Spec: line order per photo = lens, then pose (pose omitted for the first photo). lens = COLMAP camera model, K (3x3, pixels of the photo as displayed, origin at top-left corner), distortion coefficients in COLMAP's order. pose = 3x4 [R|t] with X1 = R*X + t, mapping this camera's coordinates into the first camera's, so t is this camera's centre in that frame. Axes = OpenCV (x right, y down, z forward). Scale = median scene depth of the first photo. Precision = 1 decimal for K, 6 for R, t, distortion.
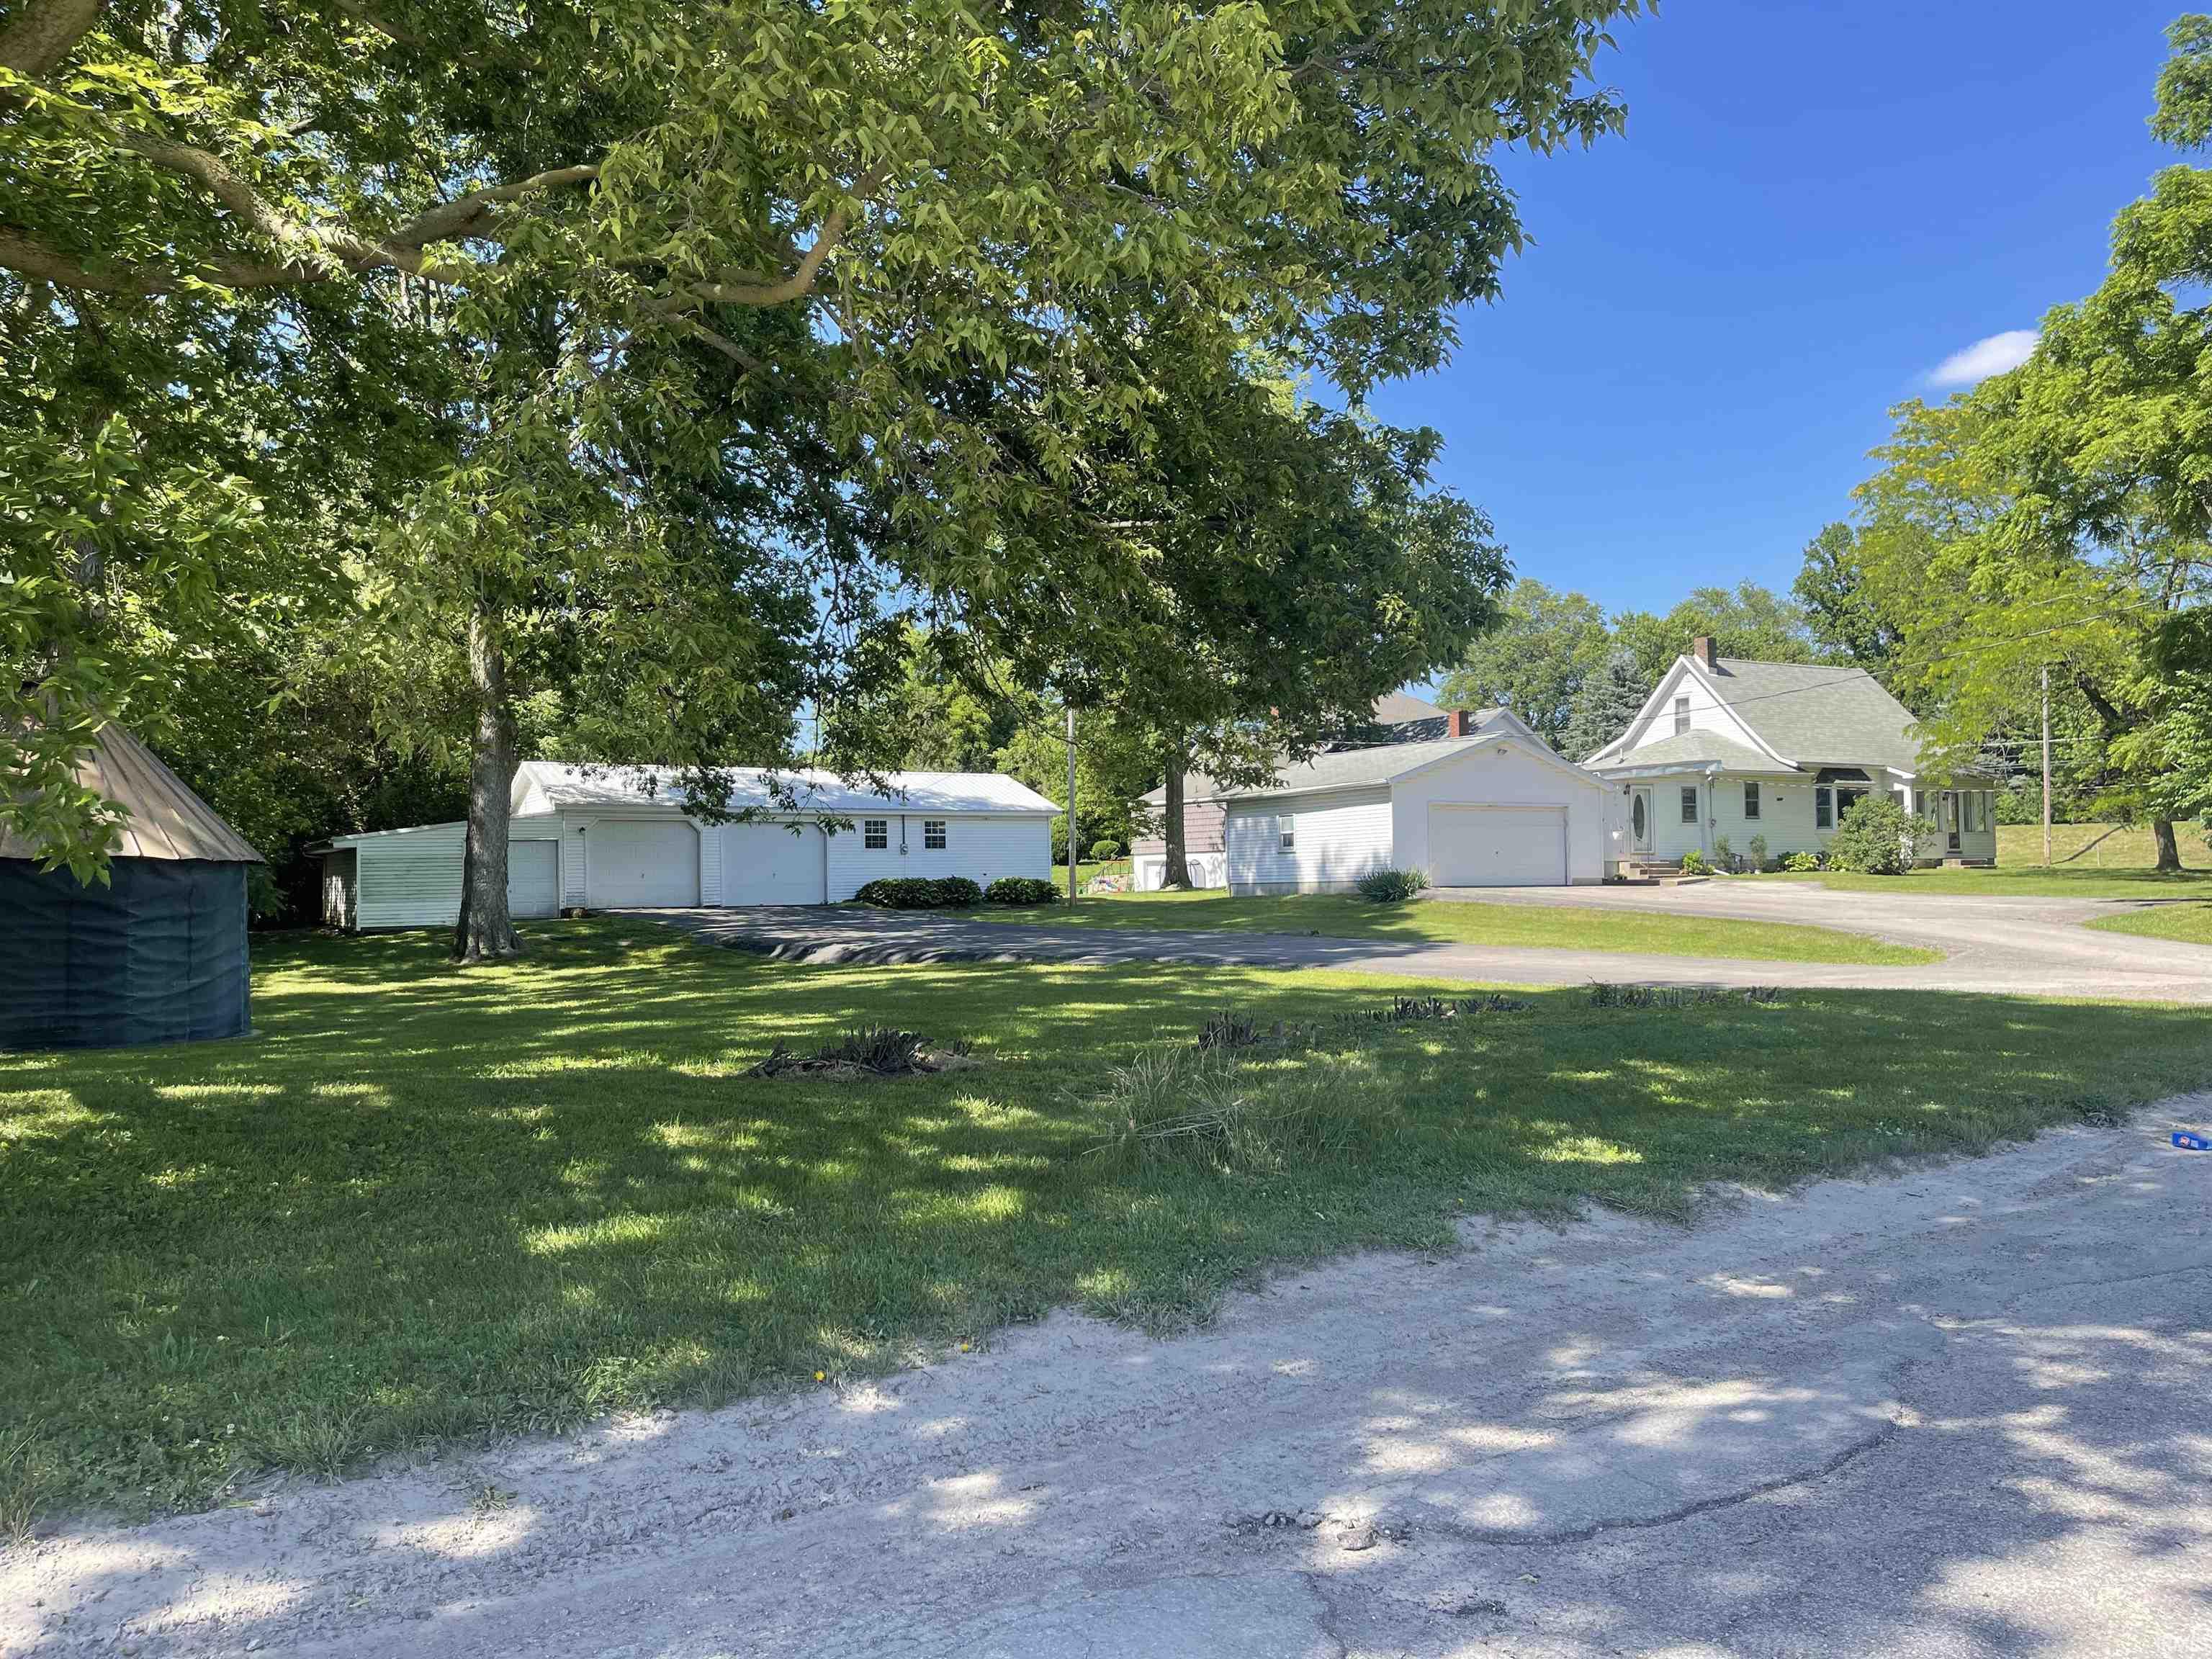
lens RADIAL K [[1665.1, 0, 1106.1], [0, 1665.1, 830.5], [0, 0, 1]] dist [0.045979, -0.025667]
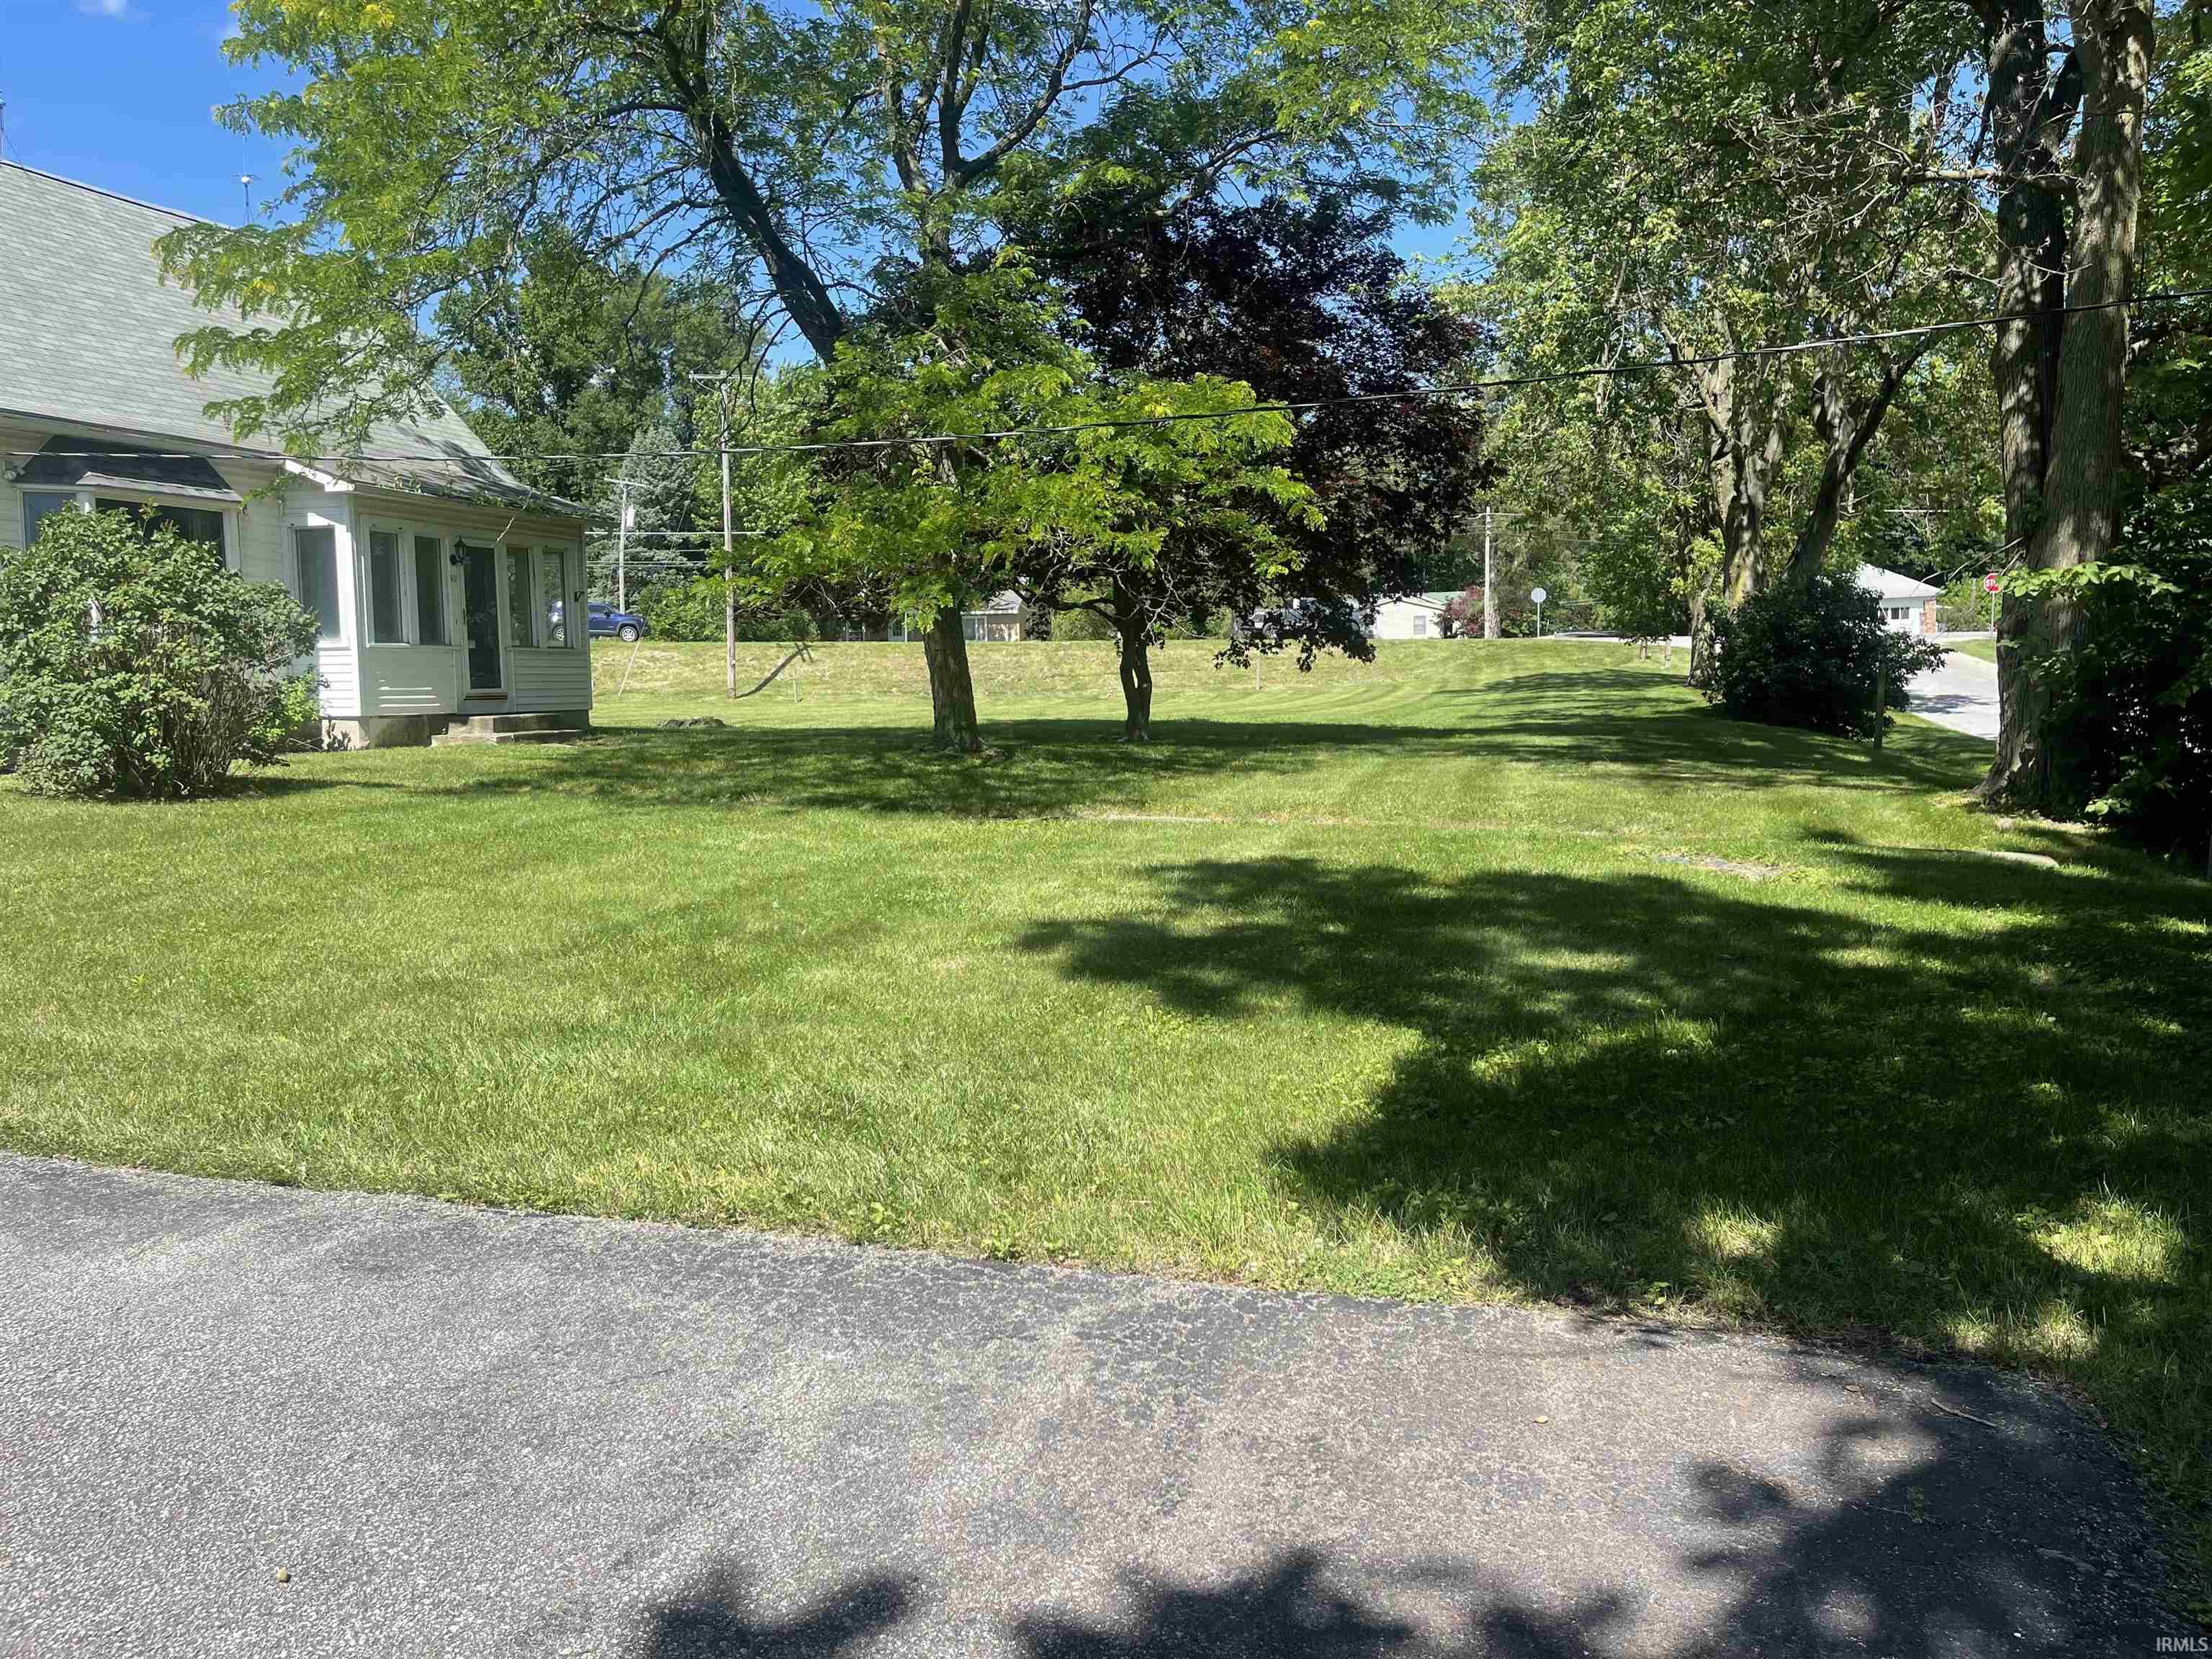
lens RADIAL K [[1665.1, 0, 1103.8], [0, 1665.1, 831.8], [0, 0, 1]] dist [0.045979, -0.025667]
pose [[0.750553, -0.045686, 0.659229, 0.350048], [-0.029707, 0.994266, 0.102727, -0.000728], [-0.660142, -0.096686, 0.744892, 0.601139]]
